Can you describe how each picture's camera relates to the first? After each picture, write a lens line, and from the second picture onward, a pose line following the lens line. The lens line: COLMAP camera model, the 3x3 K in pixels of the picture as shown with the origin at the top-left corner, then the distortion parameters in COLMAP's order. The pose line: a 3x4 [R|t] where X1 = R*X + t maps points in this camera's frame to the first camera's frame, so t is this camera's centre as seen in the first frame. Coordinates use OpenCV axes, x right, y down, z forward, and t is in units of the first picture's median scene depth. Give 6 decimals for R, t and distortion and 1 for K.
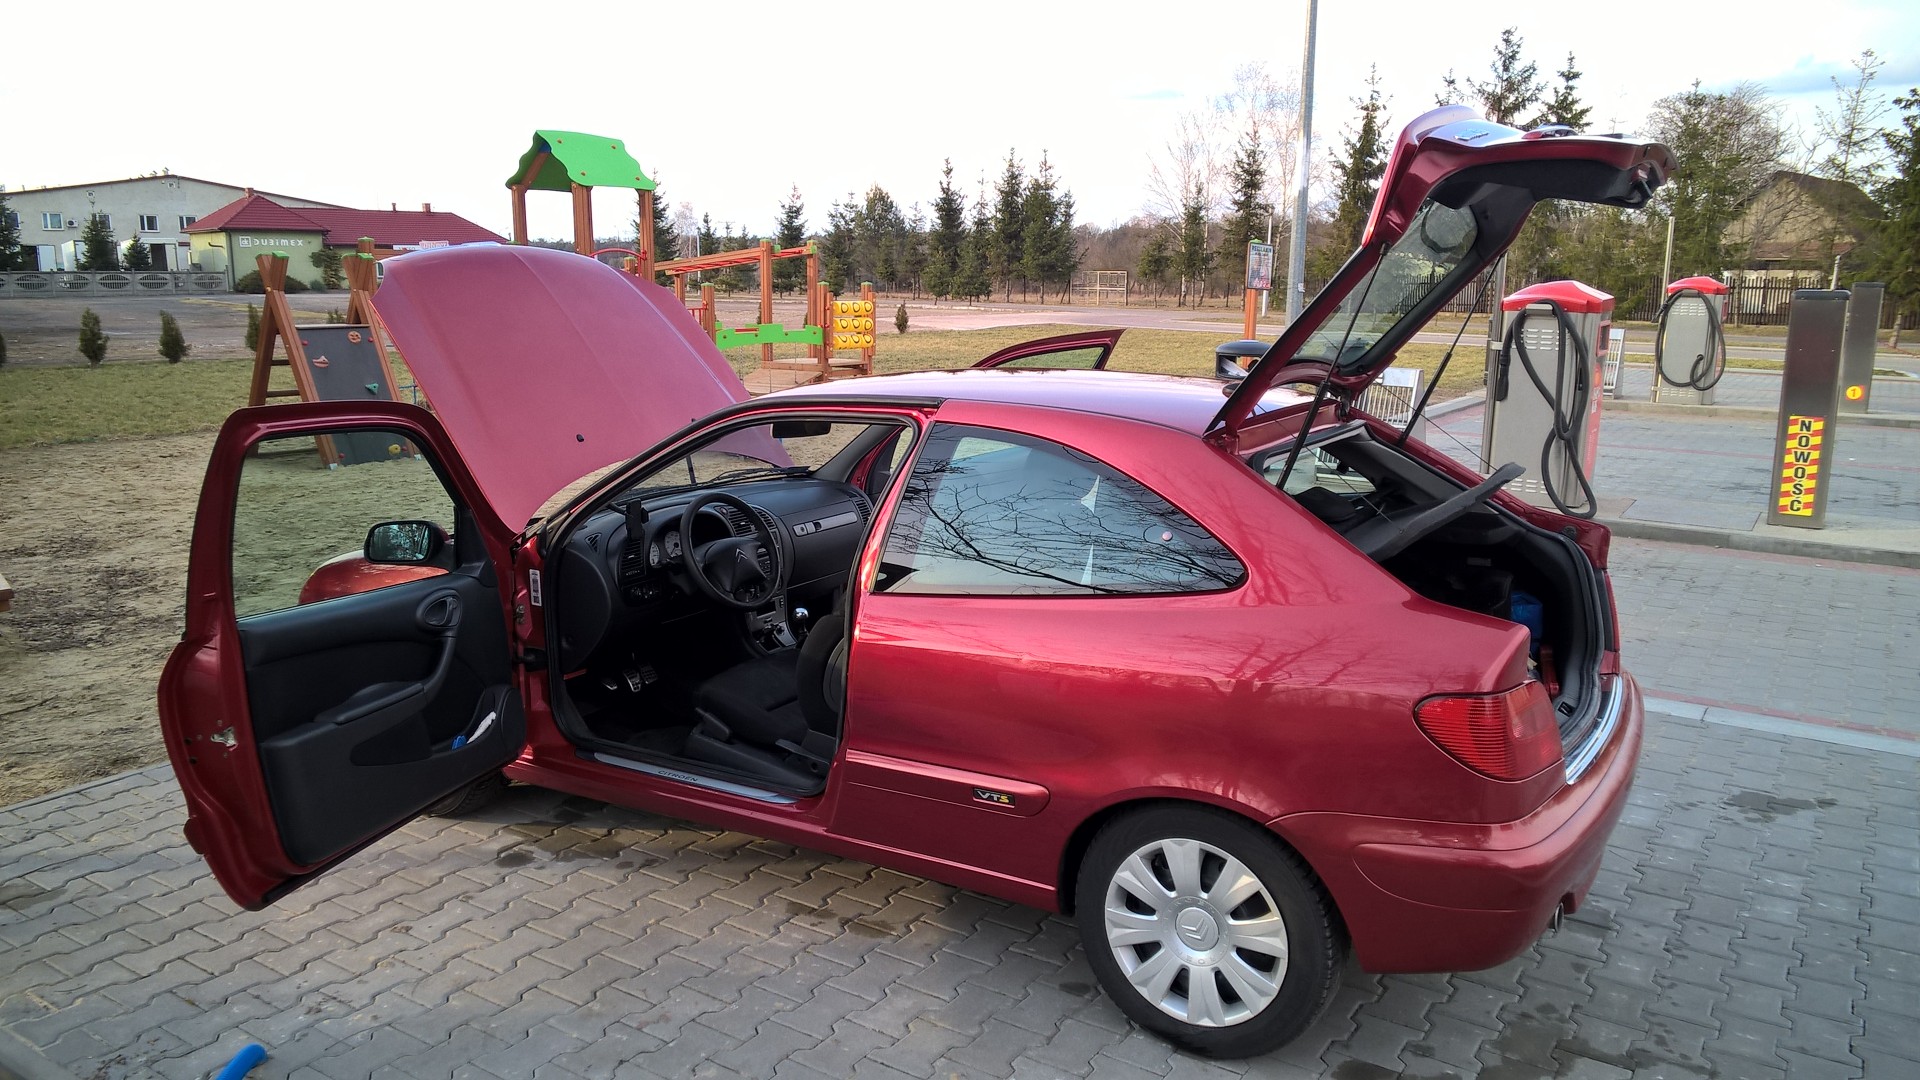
lens RADIAL K [[1439.9, 0, 963.6], [0, 1439.9, 538.7], [0, 0, 1]] dist [-0.003617, -0.013526]
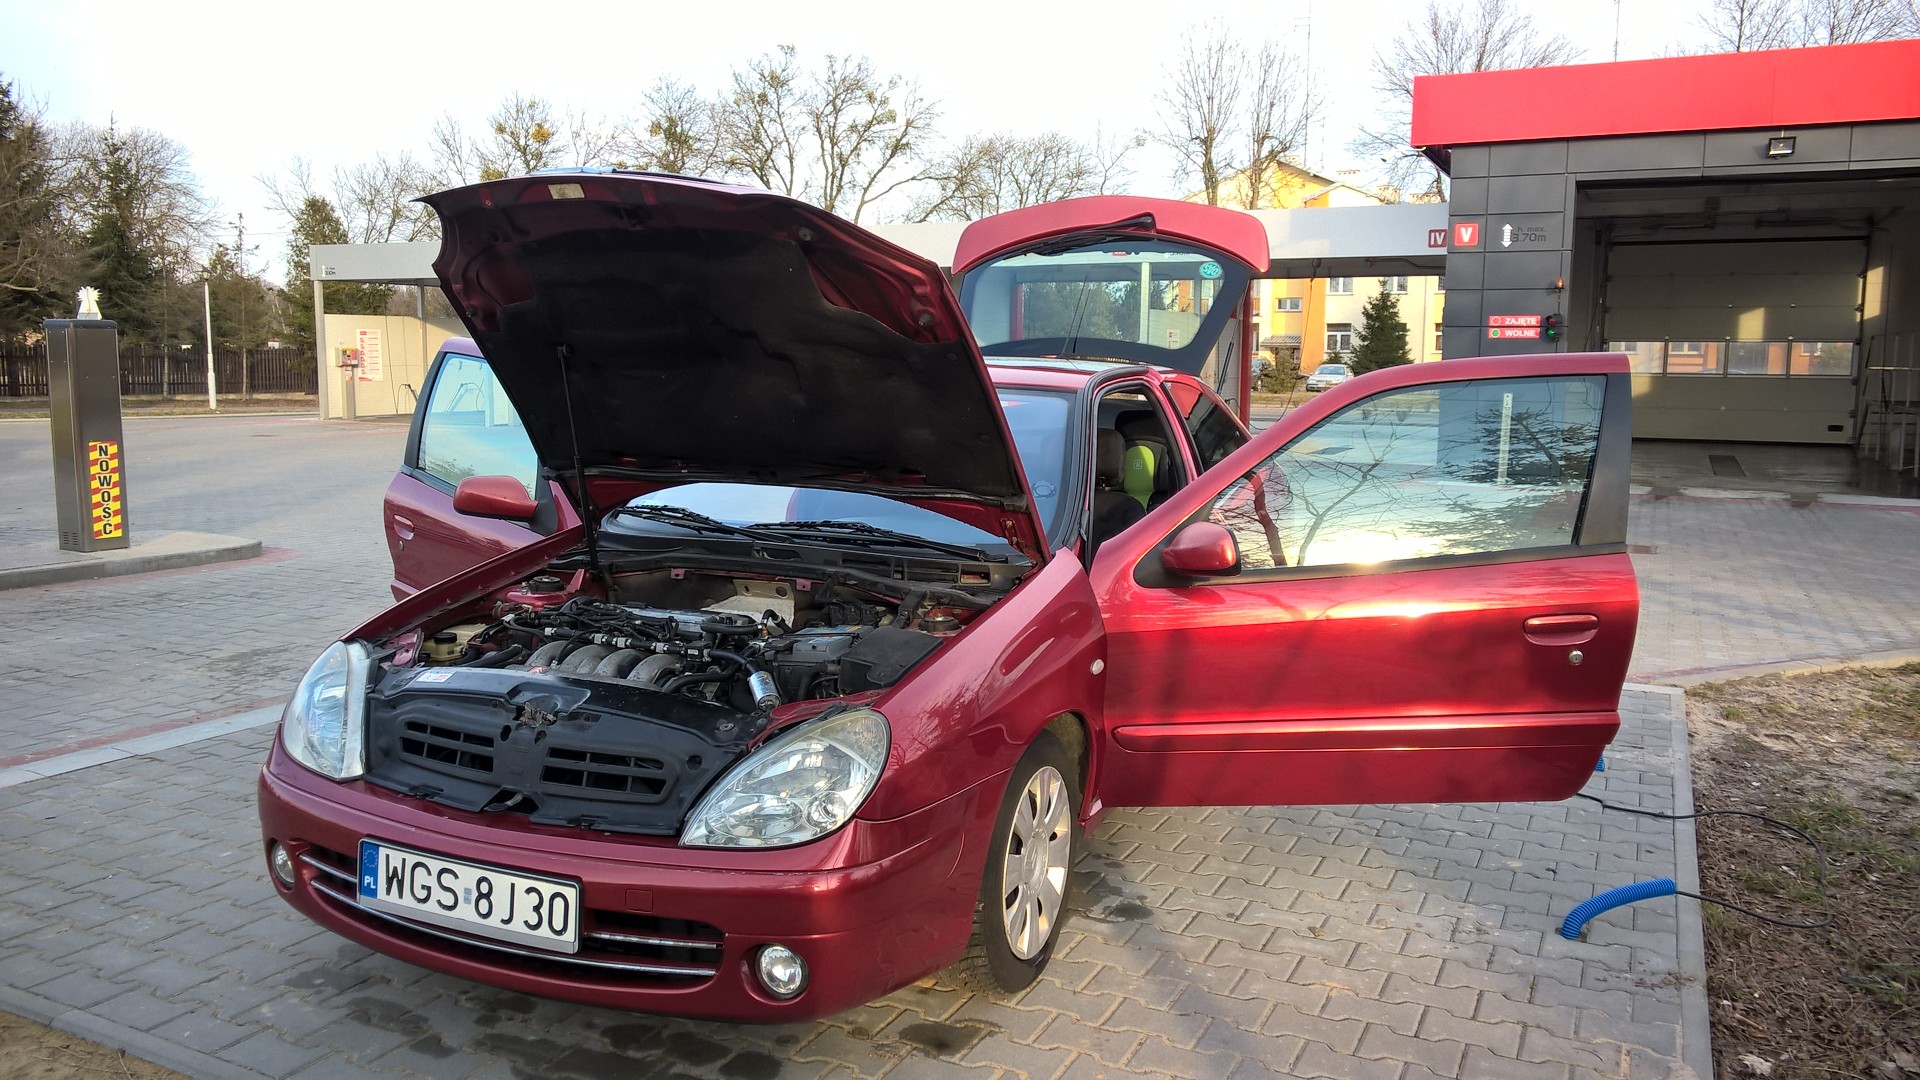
lens RADIAL K [[1439.9, 0, 961.4], [0, 1439.9, 539.0], [0, 0, 1]] dist [-0.003617, -0.013526]
pose [[-0.145065, -0.127838, 0.981129, -0.521858], [0.168803, 0.973882, 0.151853, -0.069449], [-0.974916, 0.187646, -0.119697, 0.535601]]
